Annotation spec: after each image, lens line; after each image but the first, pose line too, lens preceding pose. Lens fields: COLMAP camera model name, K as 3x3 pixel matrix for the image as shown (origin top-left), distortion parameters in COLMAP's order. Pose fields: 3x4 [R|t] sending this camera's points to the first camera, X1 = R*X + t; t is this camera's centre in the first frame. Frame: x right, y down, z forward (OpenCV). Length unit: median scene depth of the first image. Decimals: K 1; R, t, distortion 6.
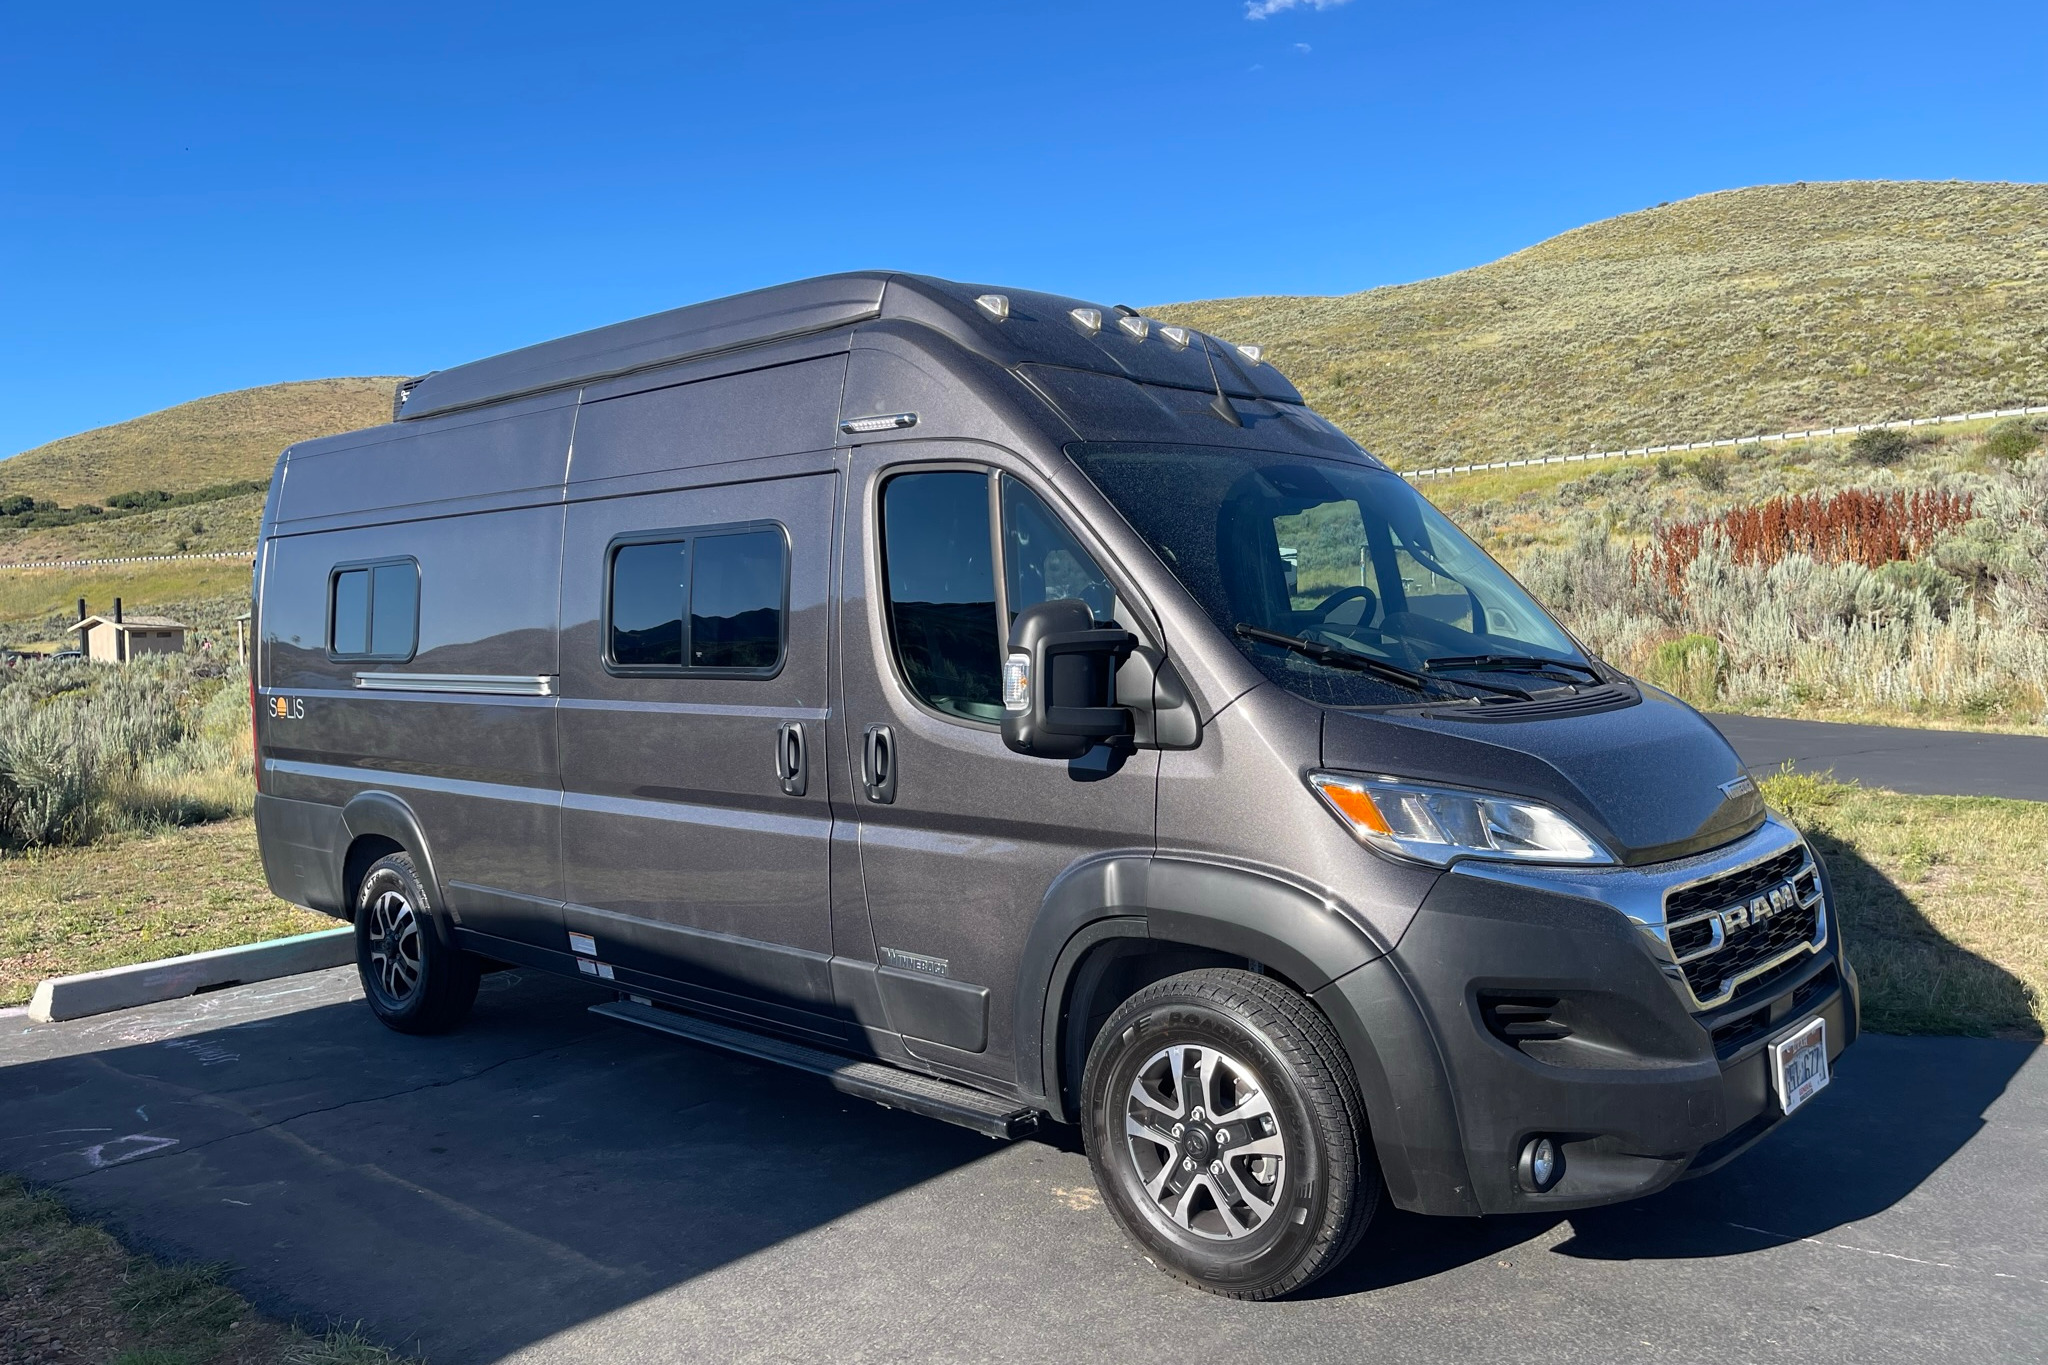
lens RADIAL K [[1537.5, 0, 1024.0], [0, 1537.5, 682.5], [0, 0, 1]] dist [0.051476, -0.053112]
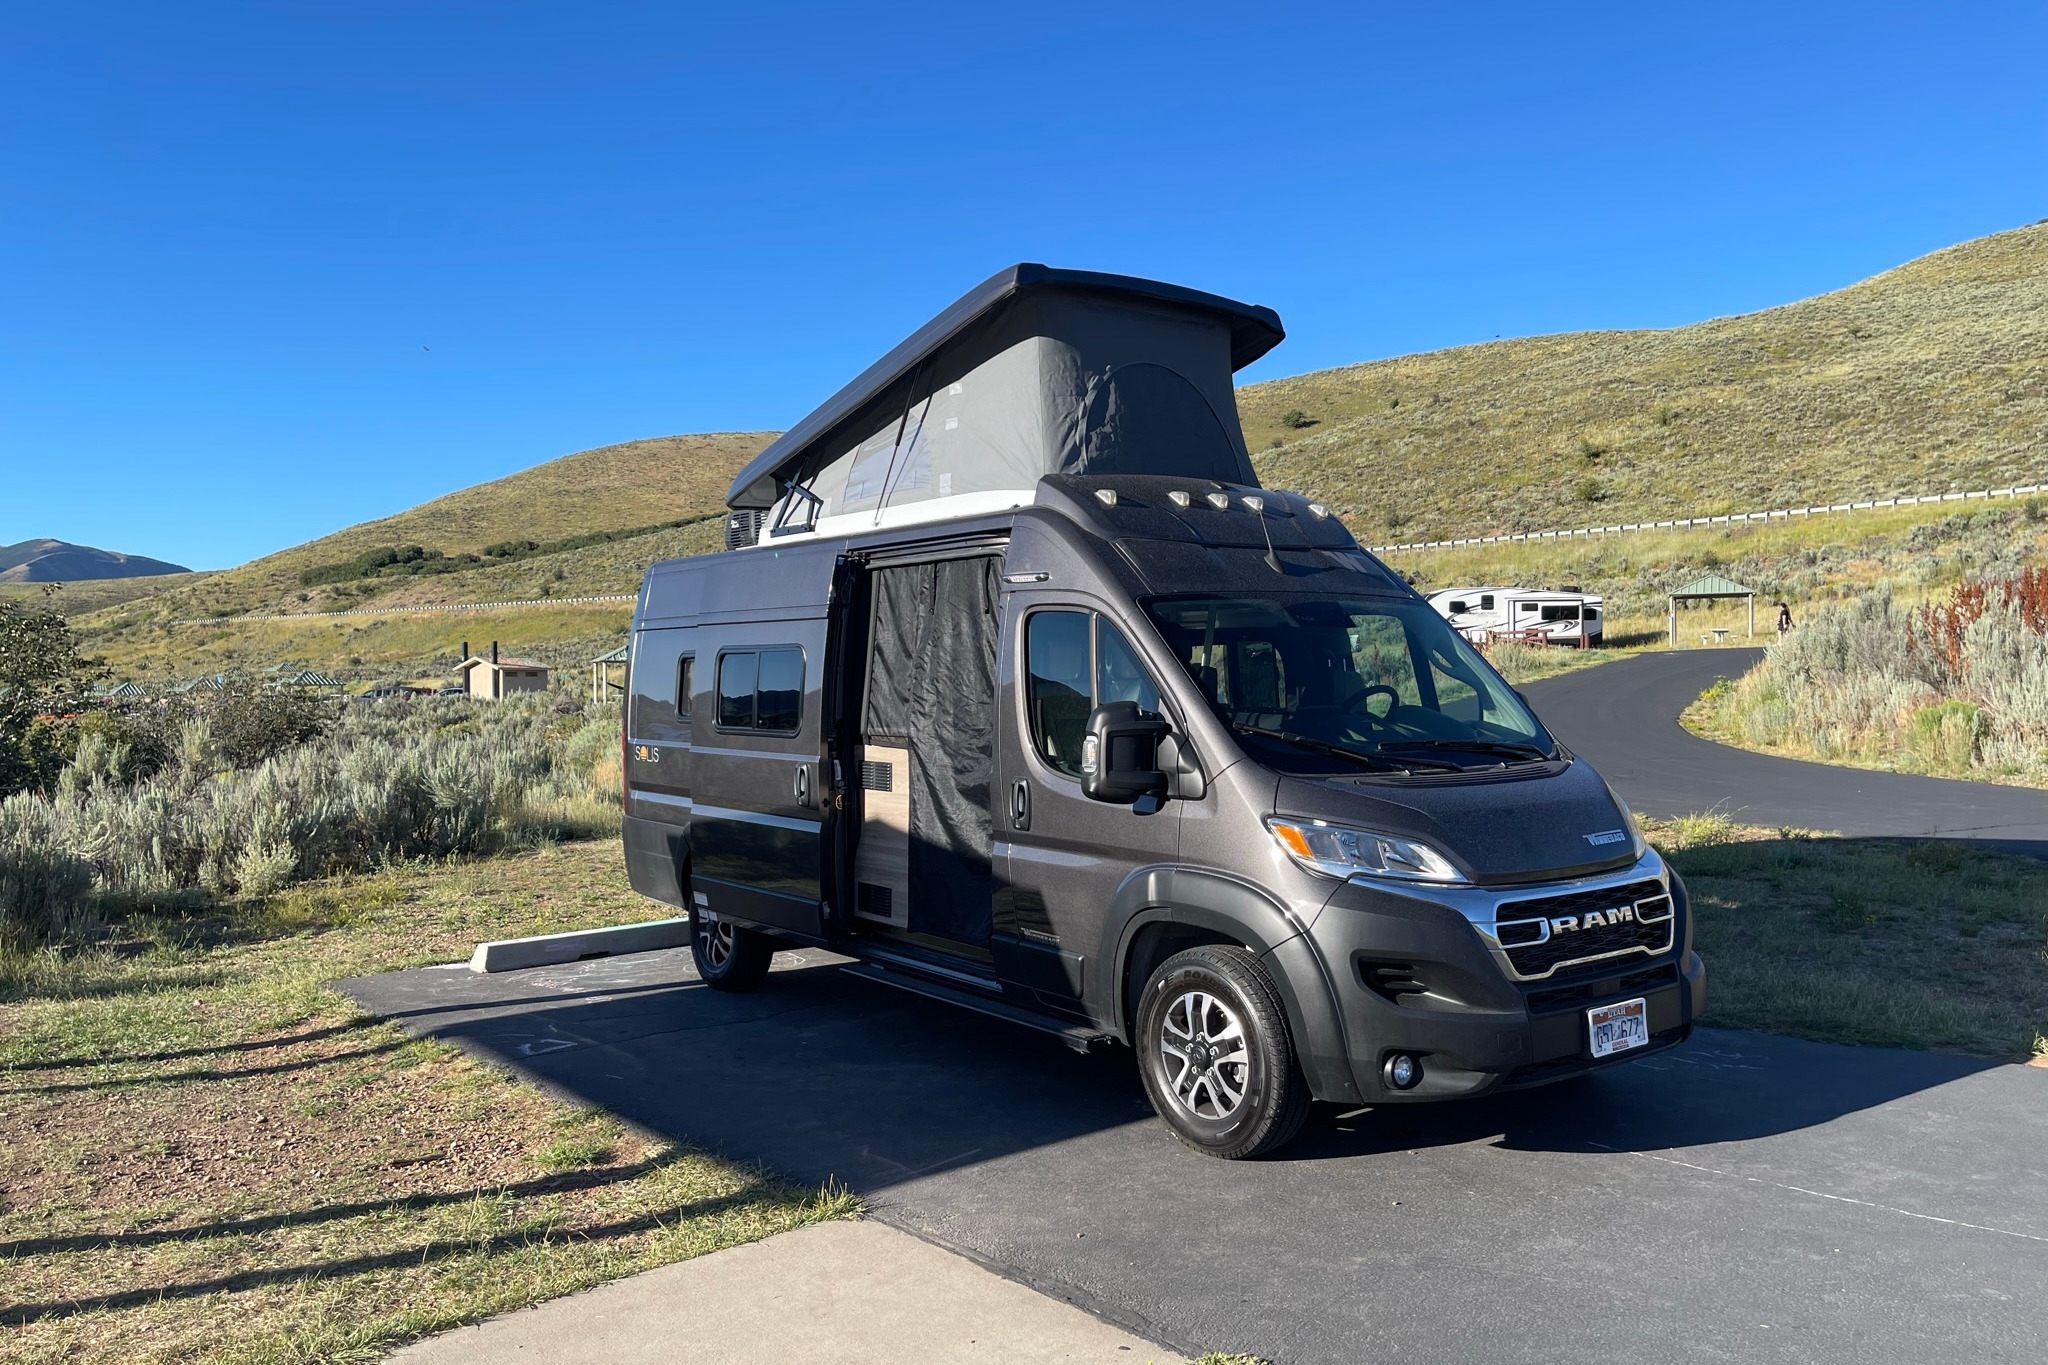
lens RADIAL K [[1546.0, 0, 1036.5], [0, 1546.0, 658.0], [0, 0, 1]] dist [0.052467, -0.070831]
pose [[0.982366, 0.009639, -0.186720, 0.171261], [-0.017834, 0.998948, -0.042258, -0.022433], [0.186116, 0.044842, 0.981504, -0.412833]]
